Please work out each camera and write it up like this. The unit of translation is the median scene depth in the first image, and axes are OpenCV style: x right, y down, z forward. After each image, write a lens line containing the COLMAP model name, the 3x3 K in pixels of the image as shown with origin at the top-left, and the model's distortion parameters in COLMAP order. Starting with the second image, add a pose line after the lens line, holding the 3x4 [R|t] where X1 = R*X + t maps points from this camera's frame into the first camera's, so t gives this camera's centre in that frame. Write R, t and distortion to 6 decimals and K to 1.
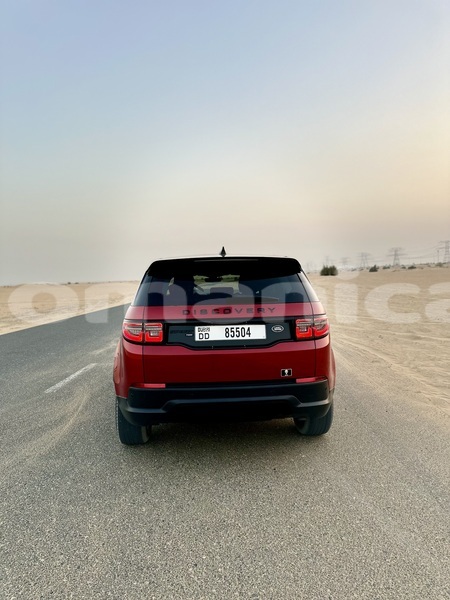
lens RADIAL K [[482.8, 0, 225.0], [0, 482.8, 300.0], [0, 0, 1]] dist [0.011595, 0.000388]
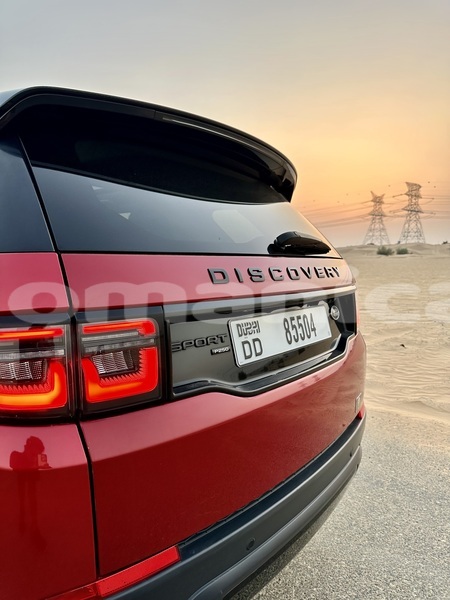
lens RADIAL K [[429.8, 0, 225.0], [0, 429.8, 300.0], [0, 0, 1]] dist [0.001307, -0.000957]
pose [[0.644269, -0.040076, 0.763748, -0.280992], [0.026524, 0.999196, 0.030056, 0.032017], [-0.764339, 0.000893, 0.644814, 0.819988]]
